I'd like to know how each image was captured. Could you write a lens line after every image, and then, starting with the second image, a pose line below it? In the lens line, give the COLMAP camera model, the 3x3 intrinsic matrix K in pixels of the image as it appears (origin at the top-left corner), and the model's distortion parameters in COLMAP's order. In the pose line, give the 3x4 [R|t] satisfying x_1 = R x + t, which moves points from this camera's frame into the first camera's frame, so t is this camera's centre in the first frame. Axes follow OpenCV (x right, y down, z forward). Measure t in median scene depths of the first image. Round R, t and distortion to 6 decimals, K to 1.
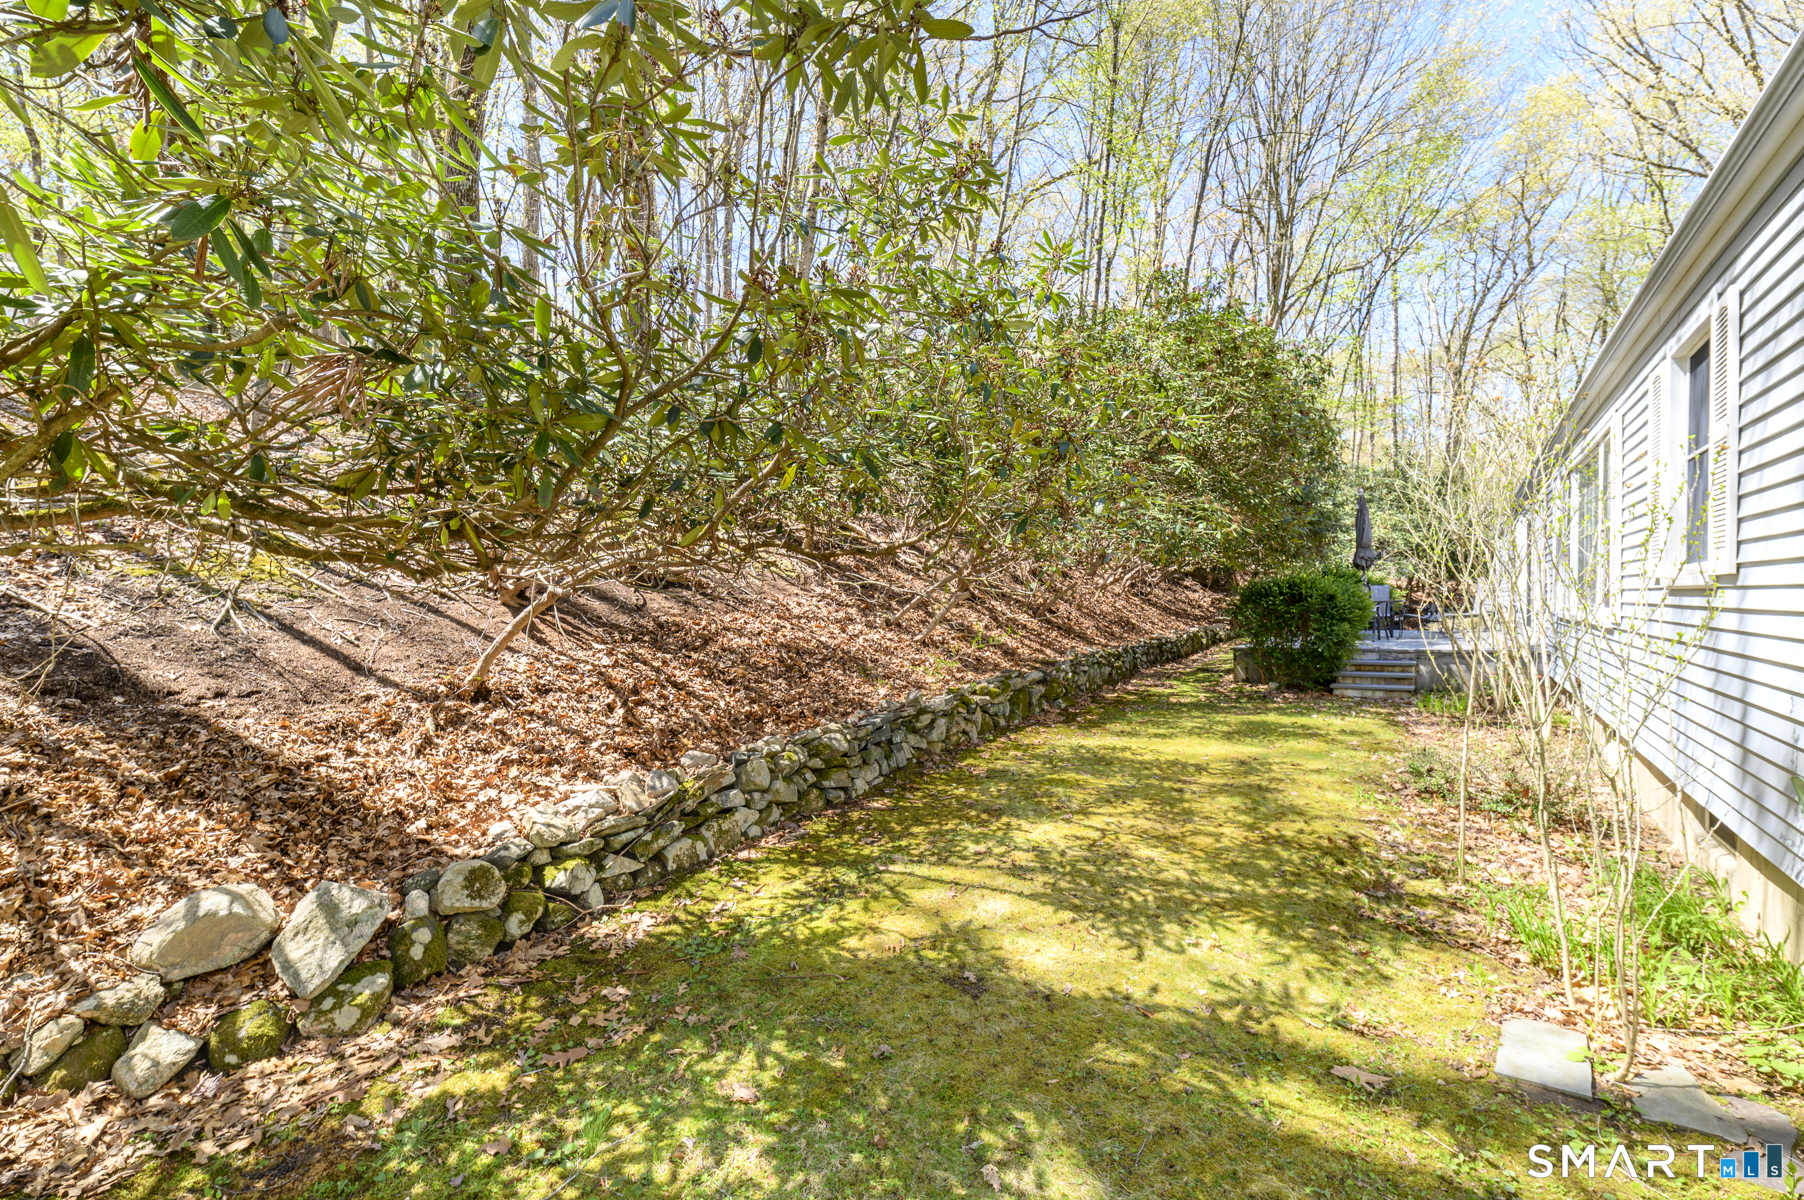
lens RADIAL K [[796.7, 0, 898.6], [0, 796.7, 603.6], [0, 0, 1]] dist [-0.004301, -0.000872]
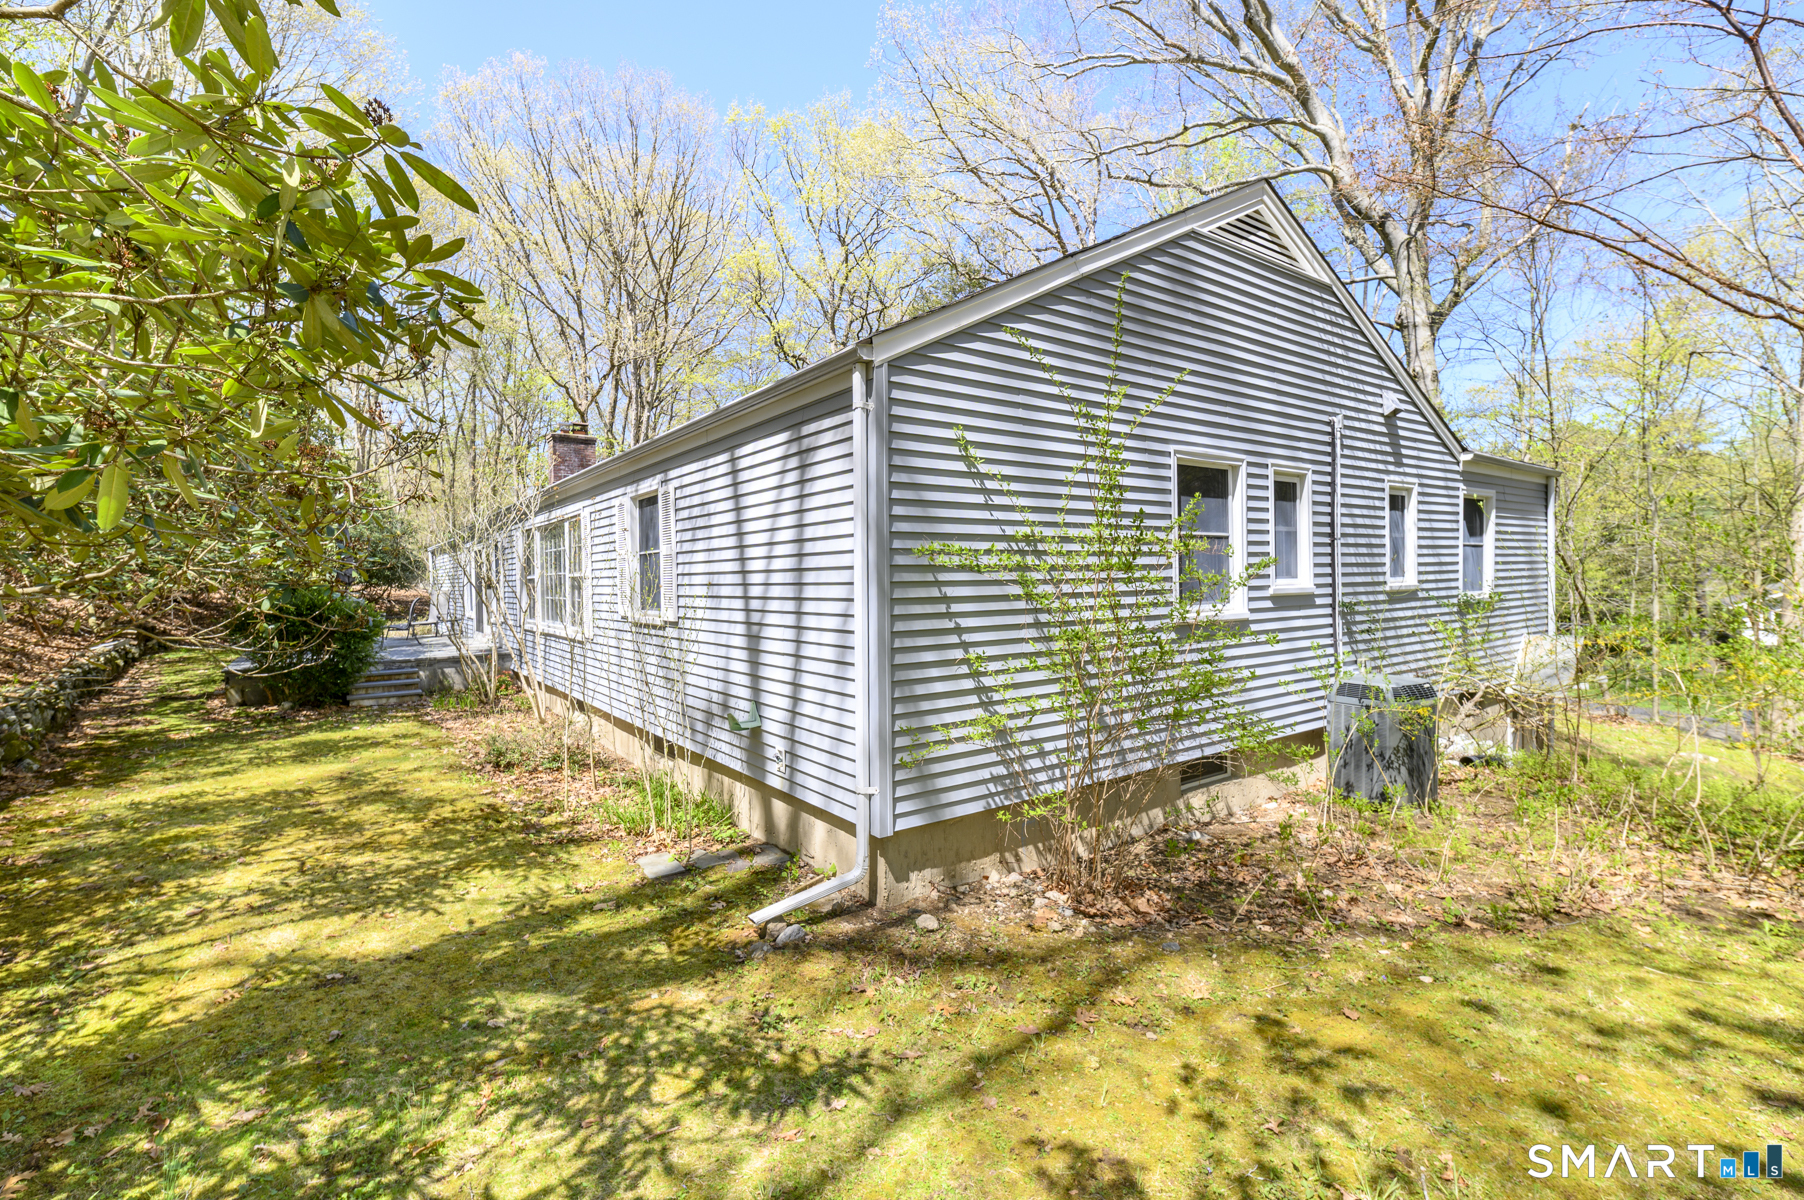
lens RADIAL K [[796.7, 0, 901.7], [0, 796.7, 594.9], [0, 0, 1]] dist [-0.004301, -0.000872]
pose [[0.325628, -0.006902, 0.945473, -0.644124], [0.007704, 0.999960, 0.004646, -0.101856], [-0.945467, 0.005771, 0.325668, -0.200902]]
